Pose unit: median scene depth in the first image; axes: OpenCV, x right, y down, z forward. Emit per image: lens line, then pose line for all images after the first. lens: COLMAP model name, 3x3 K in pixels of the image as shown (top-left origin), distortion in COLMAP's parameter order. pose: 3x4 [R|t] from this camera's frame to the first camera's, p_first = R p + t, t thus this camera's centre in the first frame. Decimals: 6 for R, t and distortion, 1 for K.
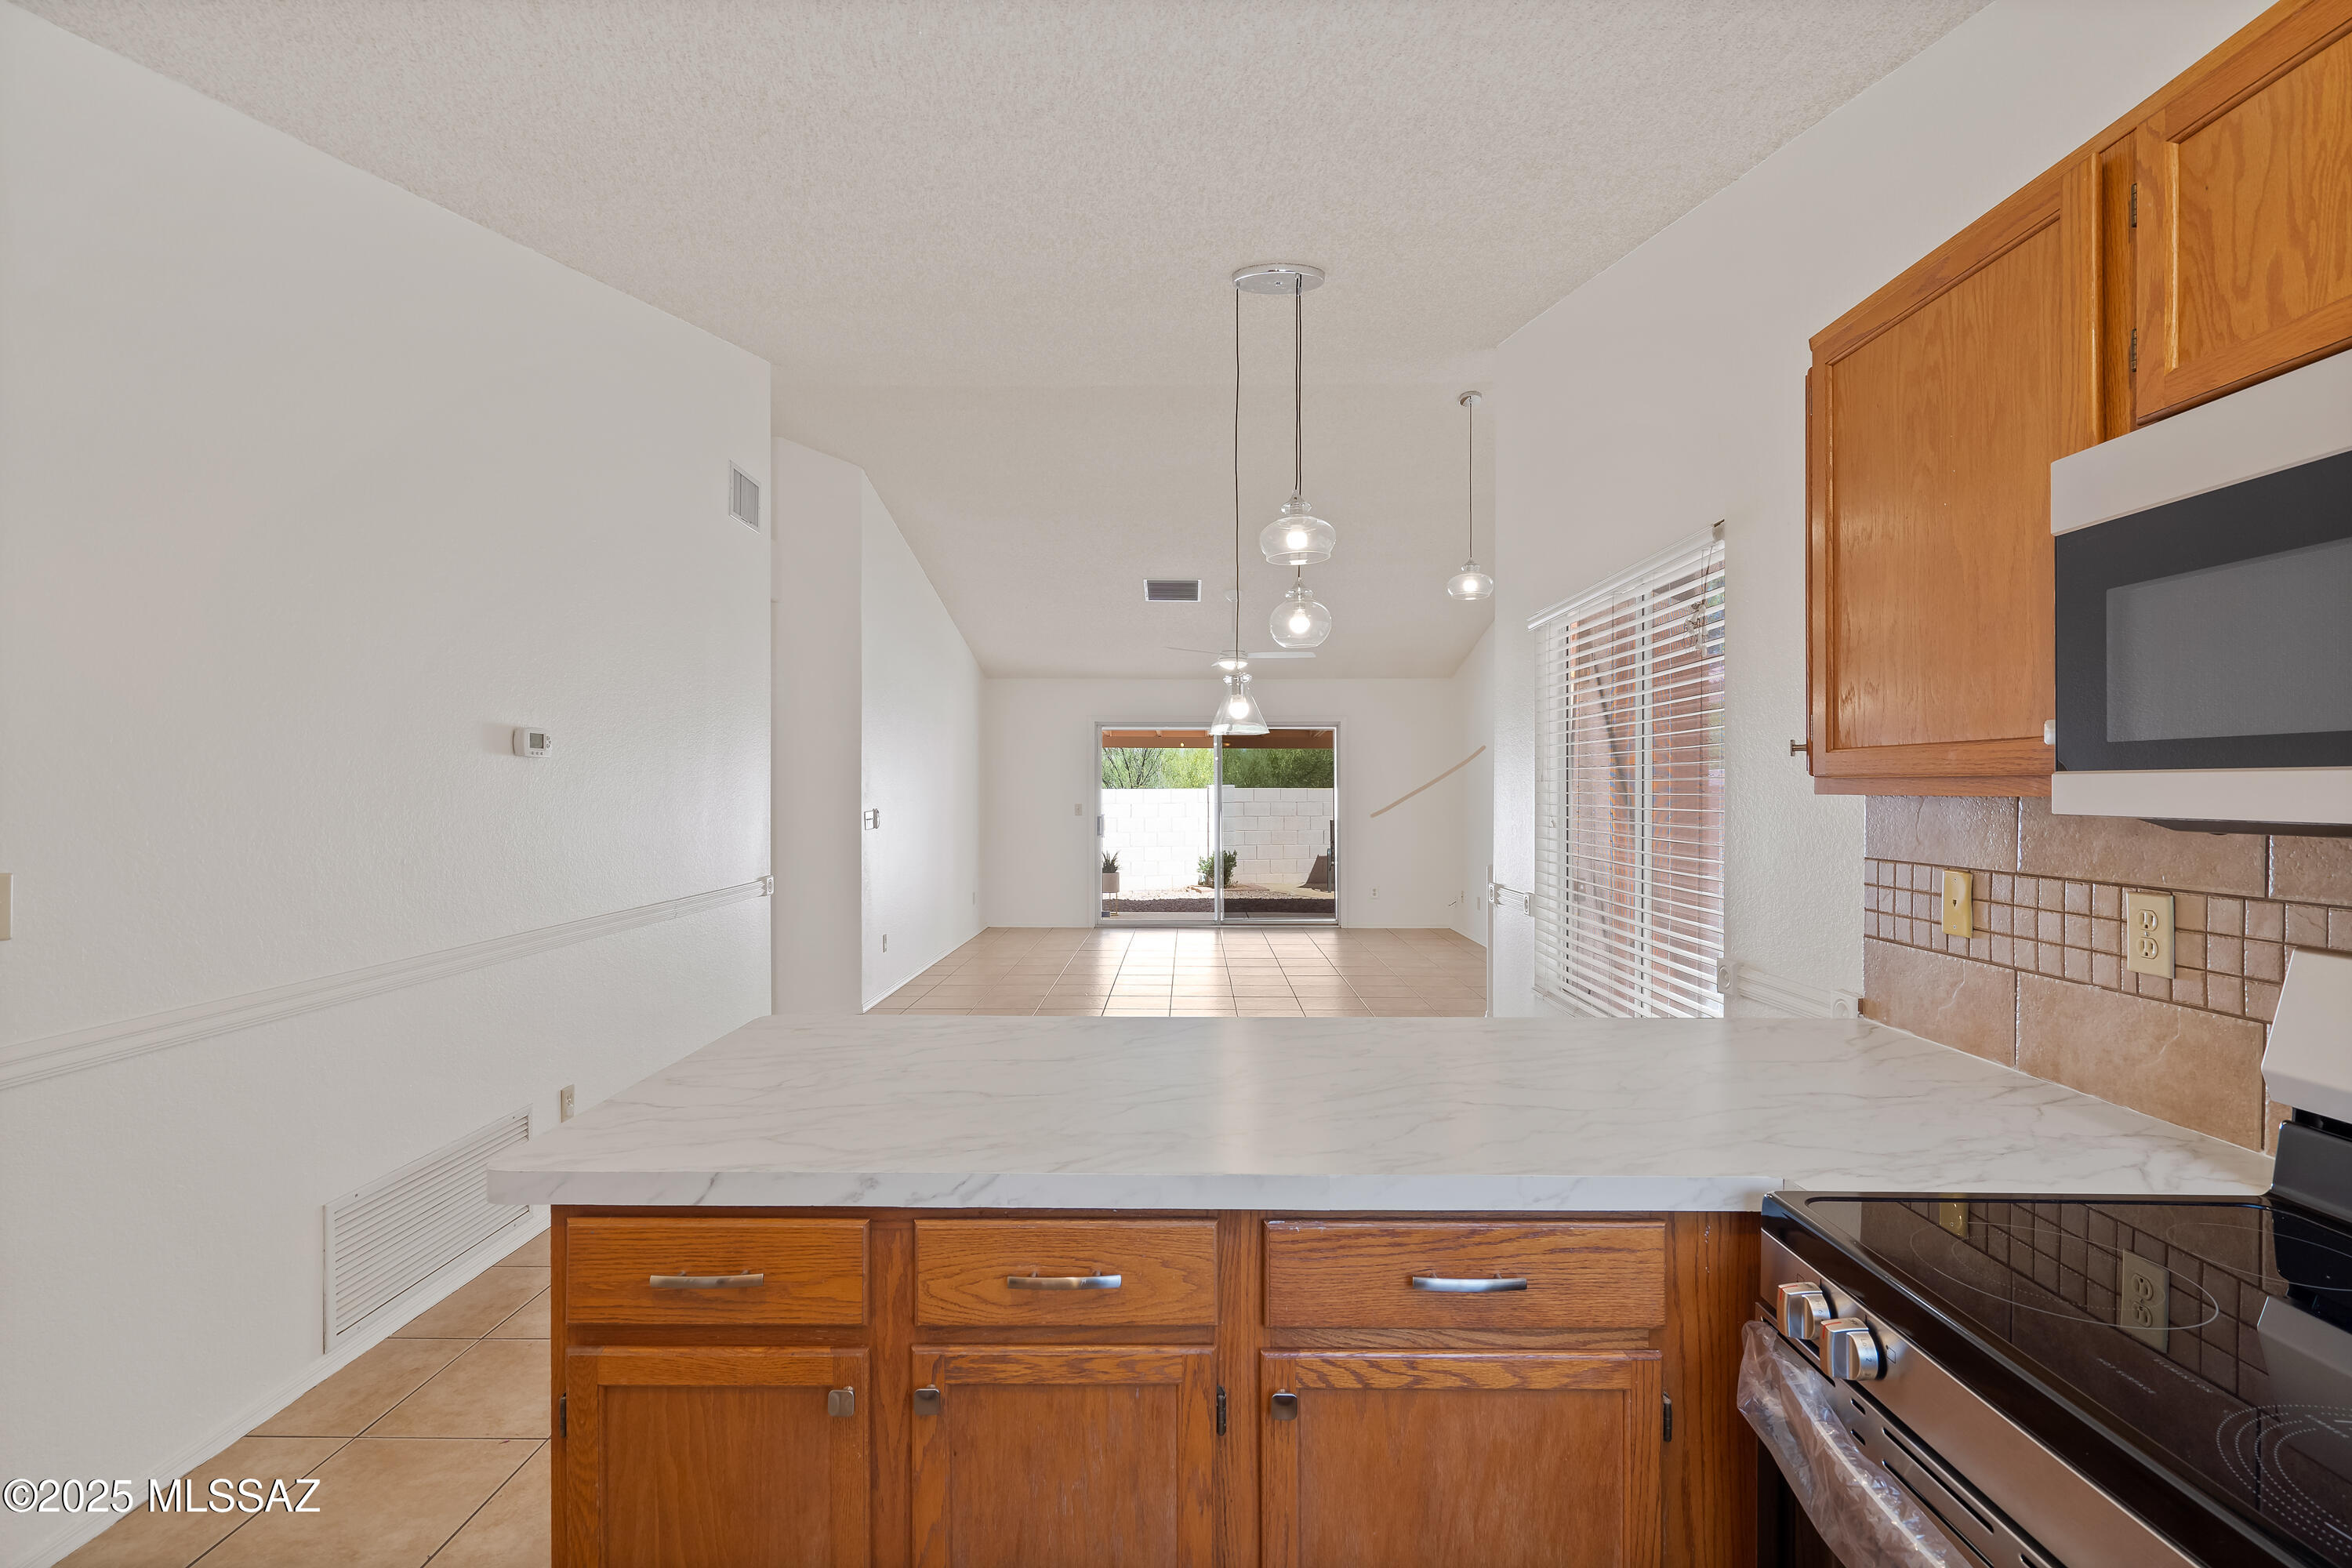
lens RADIAL K [[1092.1, 0, 1167.3], [0, 1092.1, 790.7], [0, 0, 1]] dist [-0.000973, 0.000148]
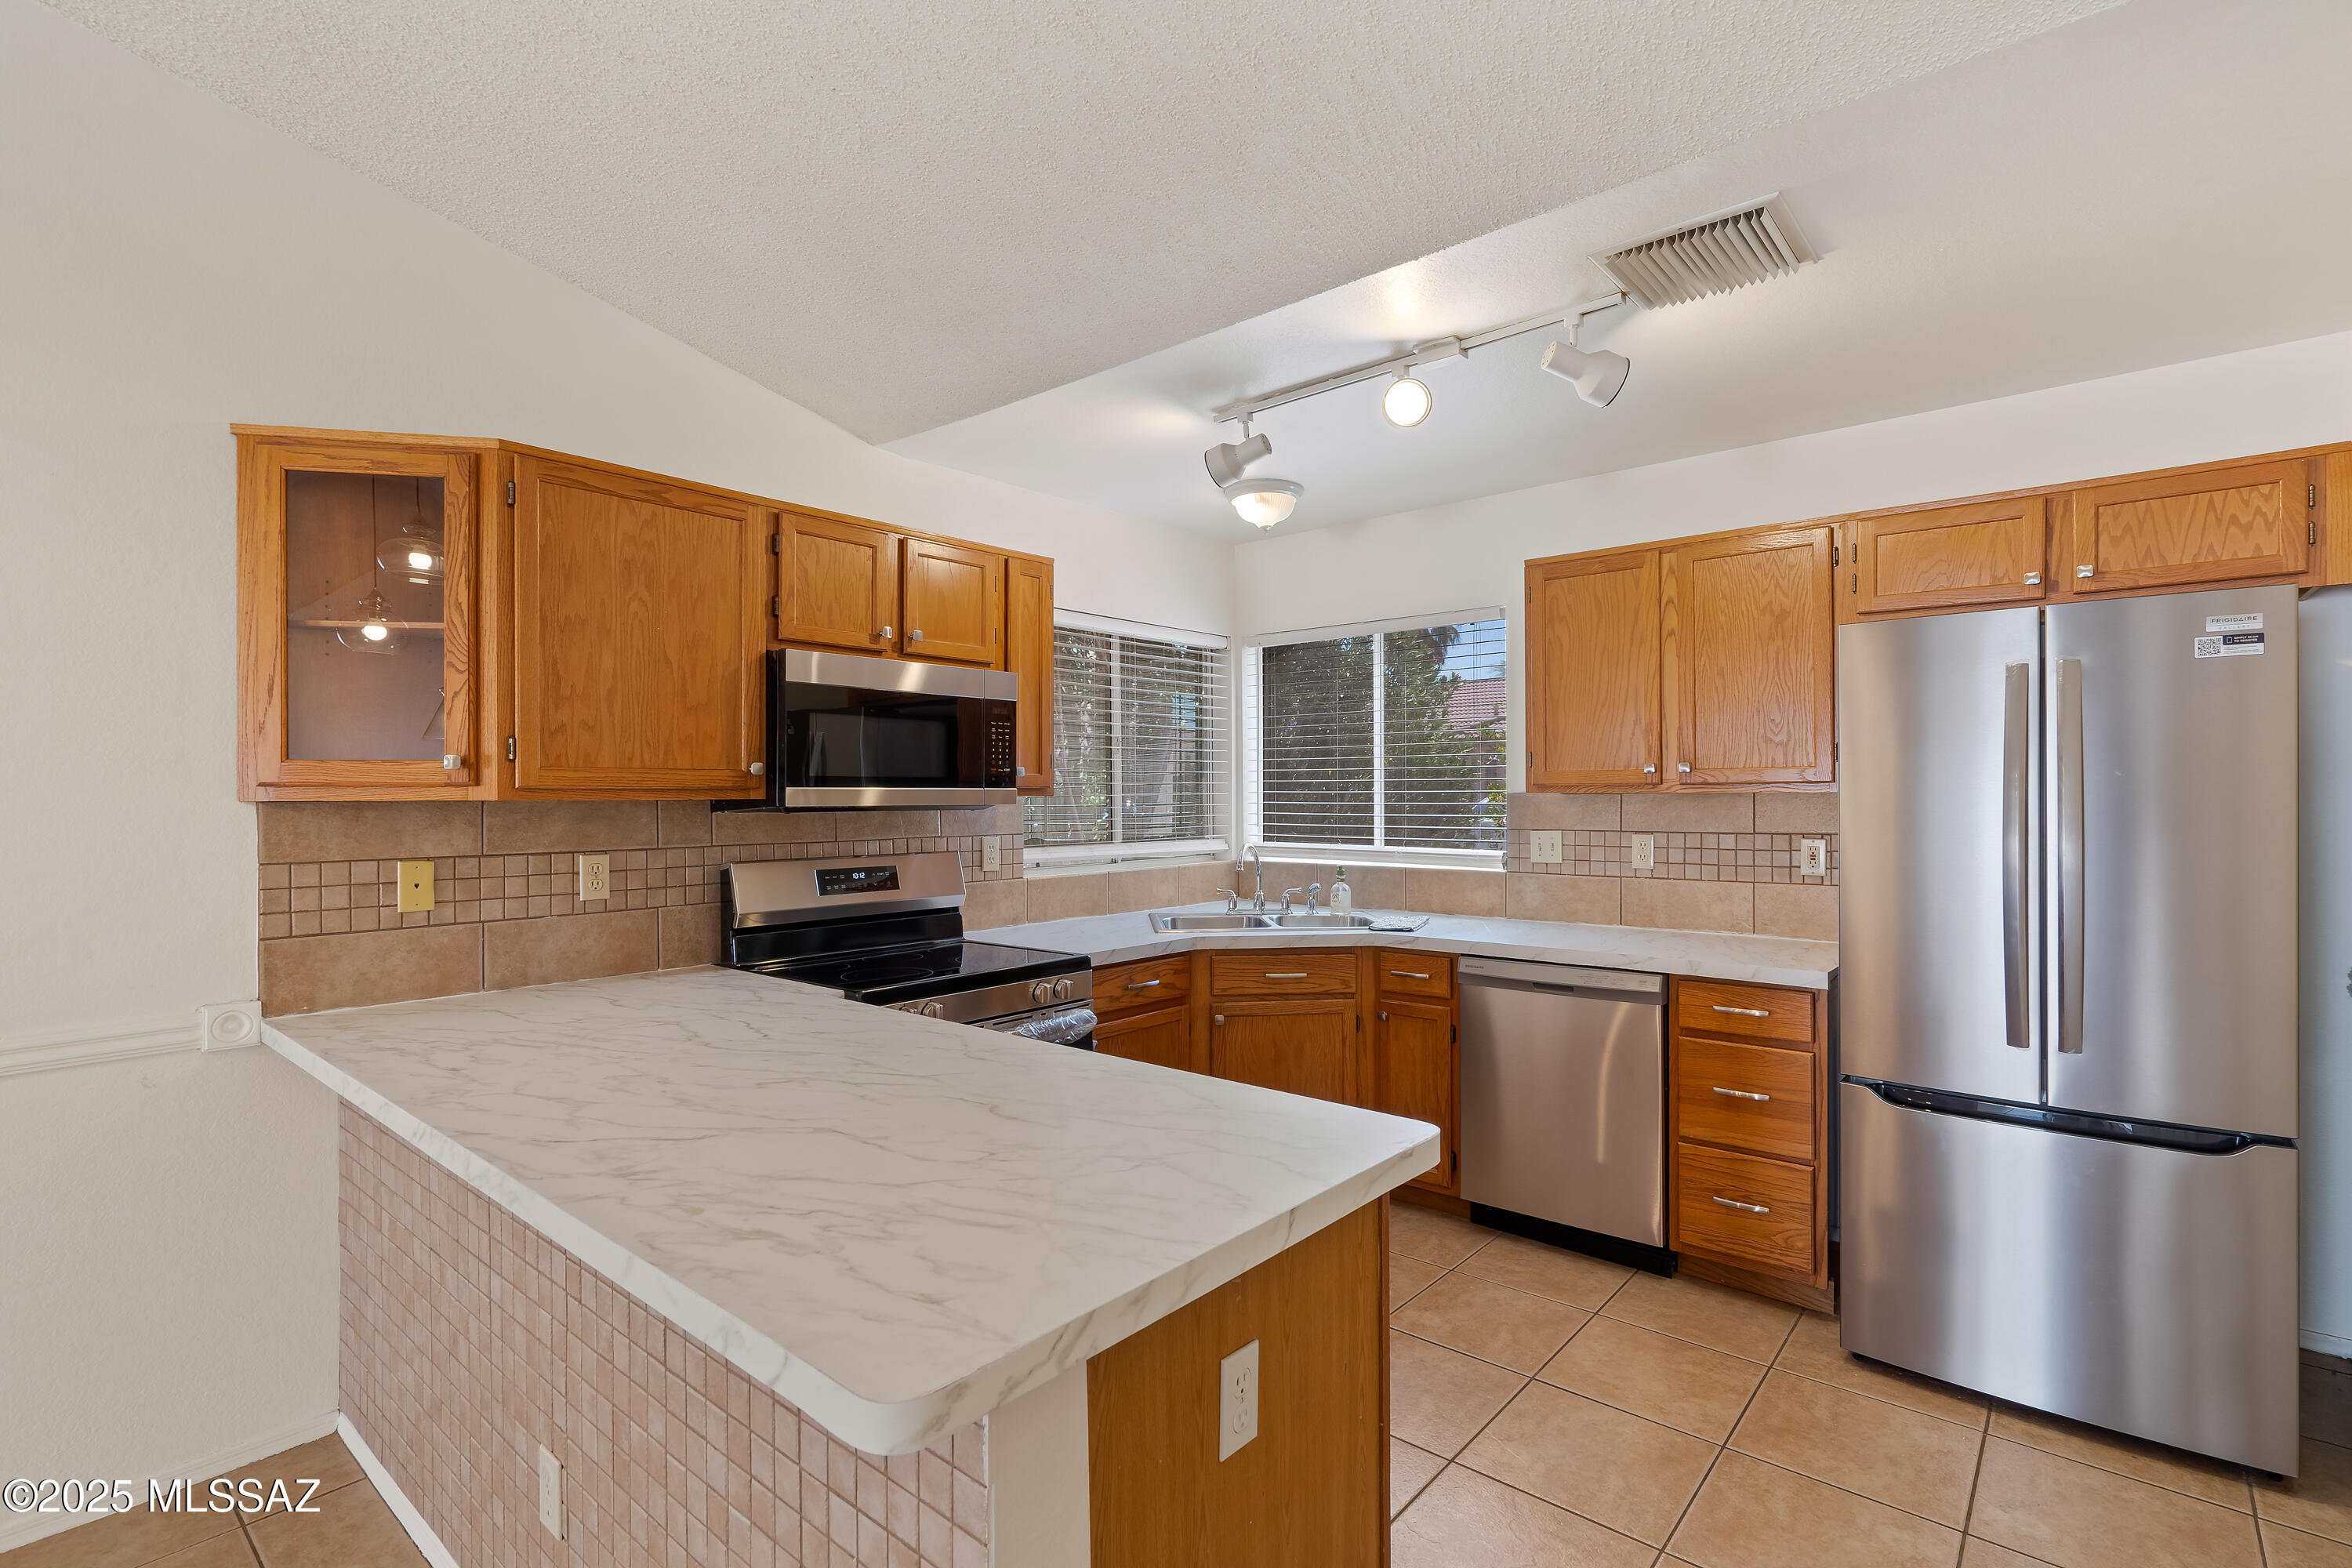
lens RADIAL K [[1096.6, 0, 1173.7], [0, 1096.6, 791.9], [0, 0, 1]] dist [-0.003998, 0.005732]
pose [[-0.767916, 0.004273, 0.640537, -1.023091], [0.005386, 0.999985, -0.000215, -0.003423], [-0.640528, 0.003285, -0.767928, 1.846671]]
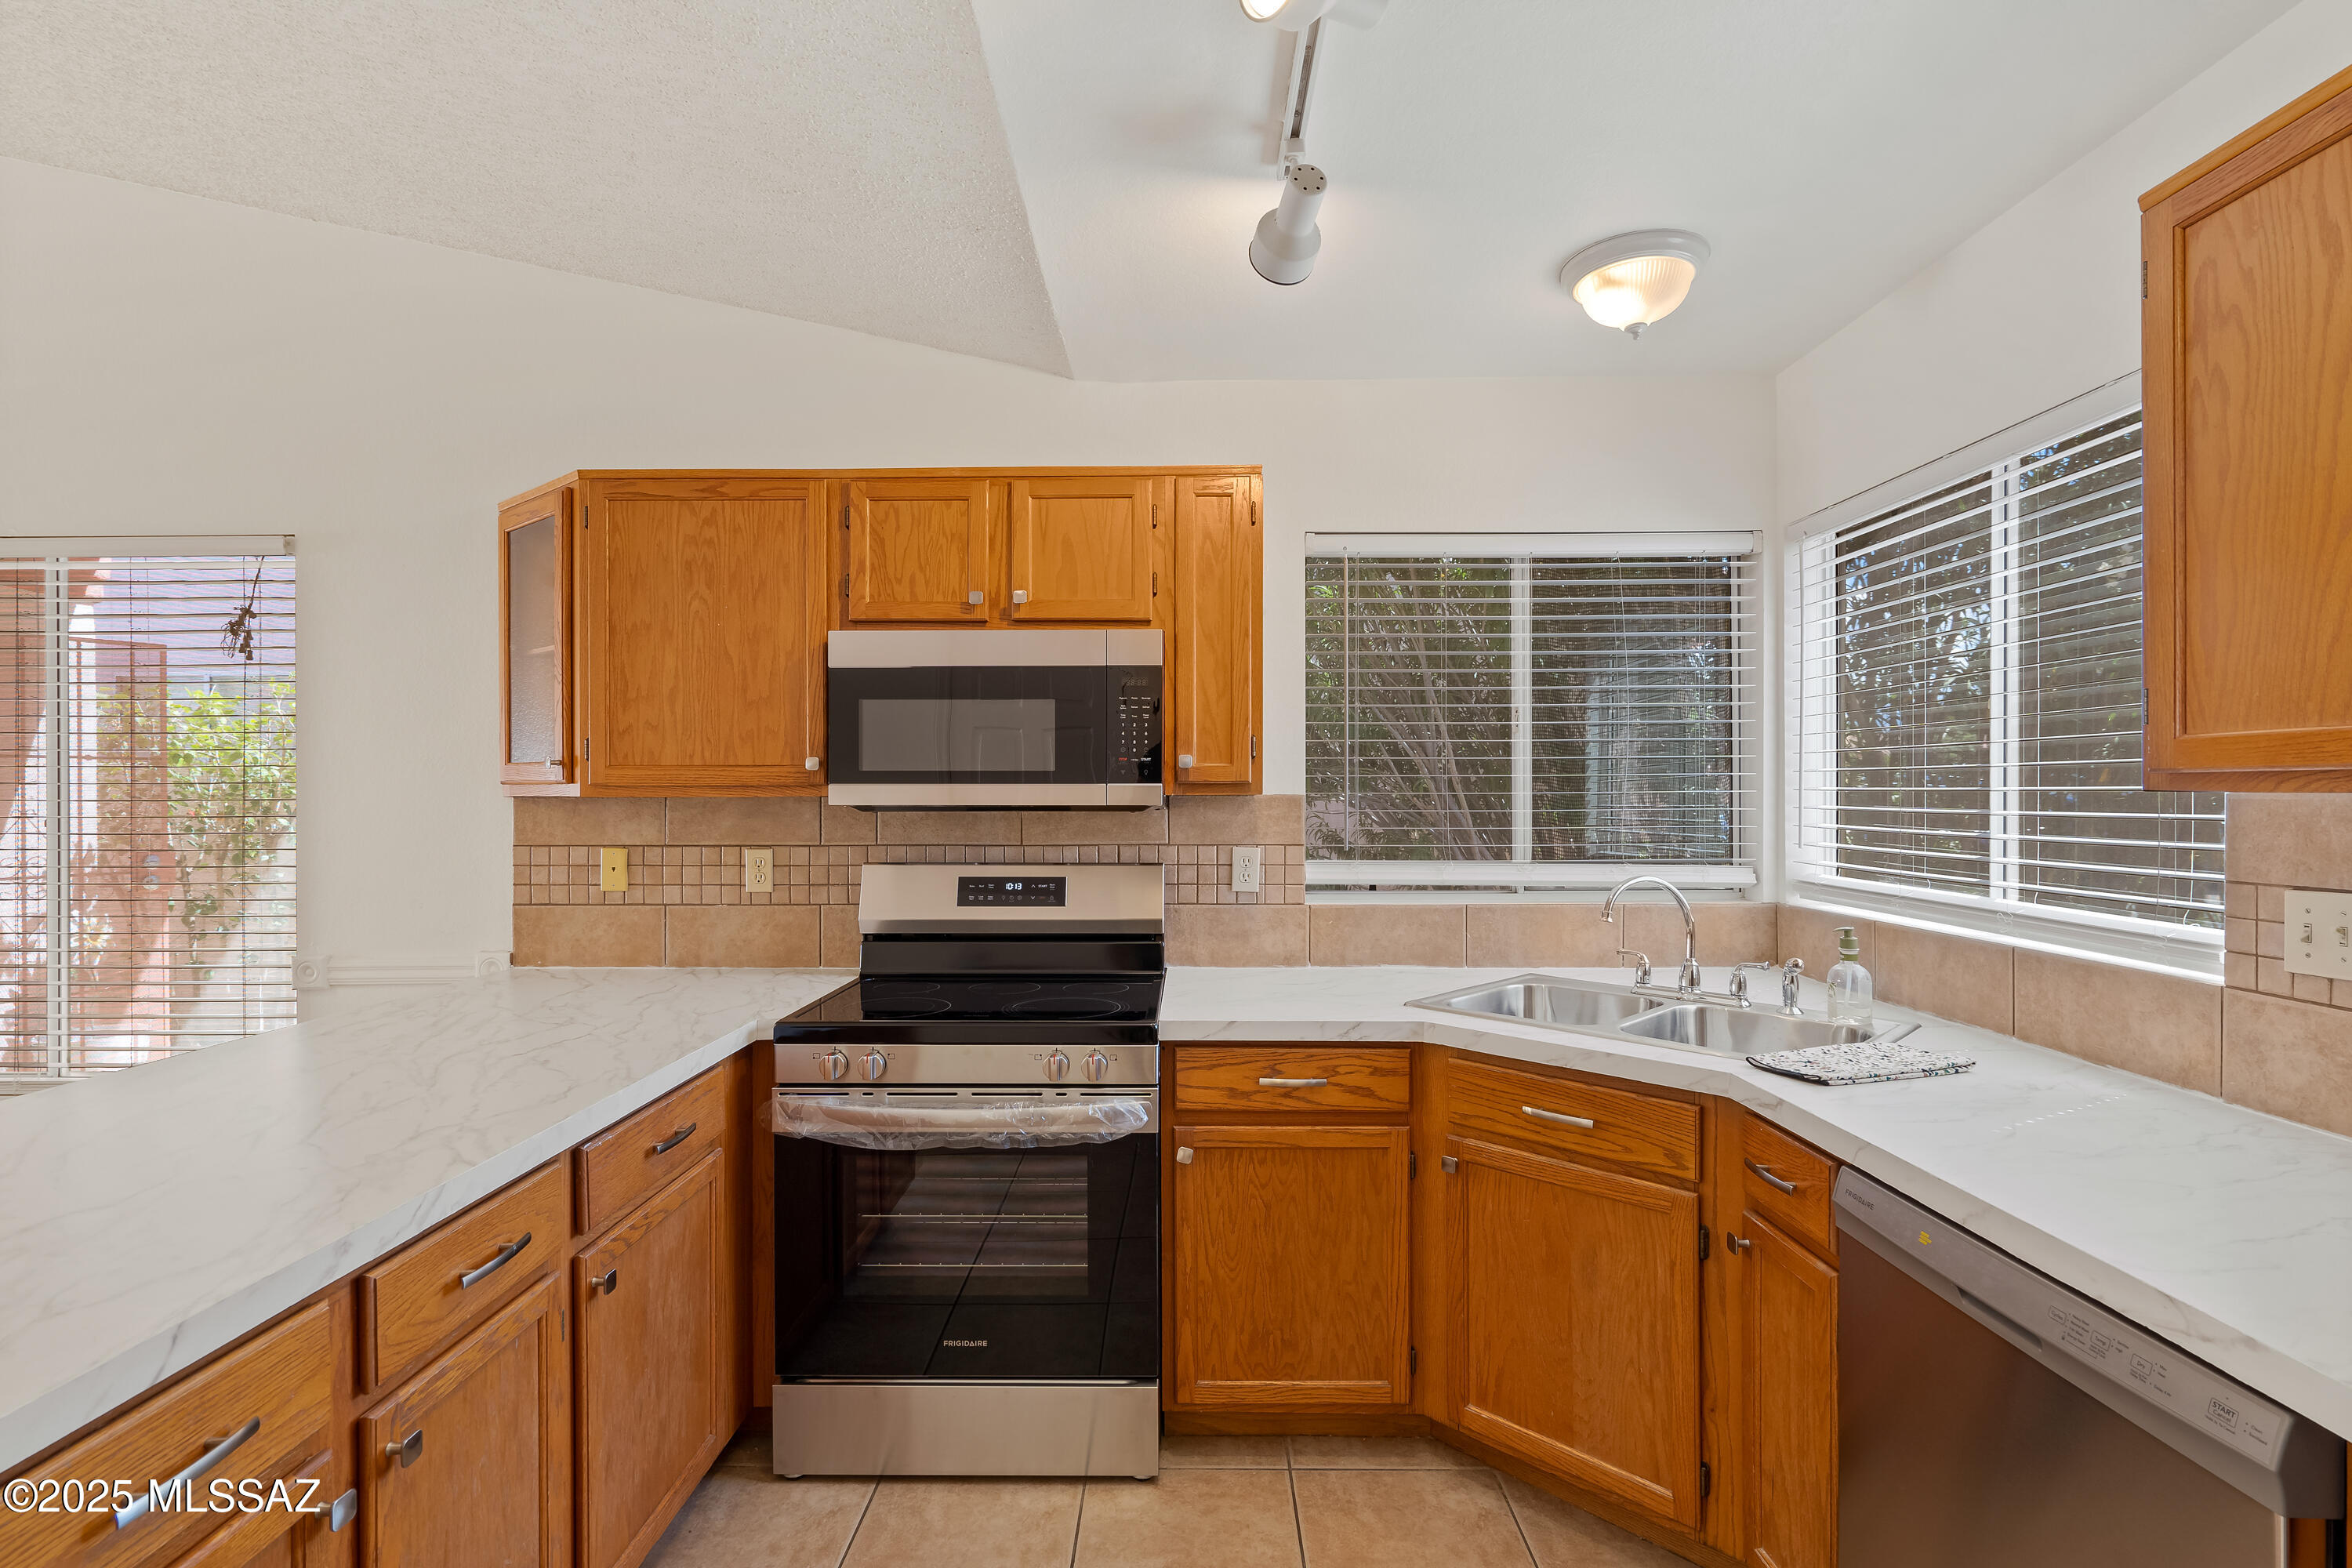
lens RADIAL K [[1096.4, 0, 1179.2], [0, 1096.4, 789.8], [0, 0, 1]] dist [0.001139, 0.001332]
pose [[-0.003123, 0.001892, 0.999993, -1.017197], [0.003397, 0.999992, -0.001881, -0.000642], [-0.999989, 0.003391, -0.003130, 0.300164]]
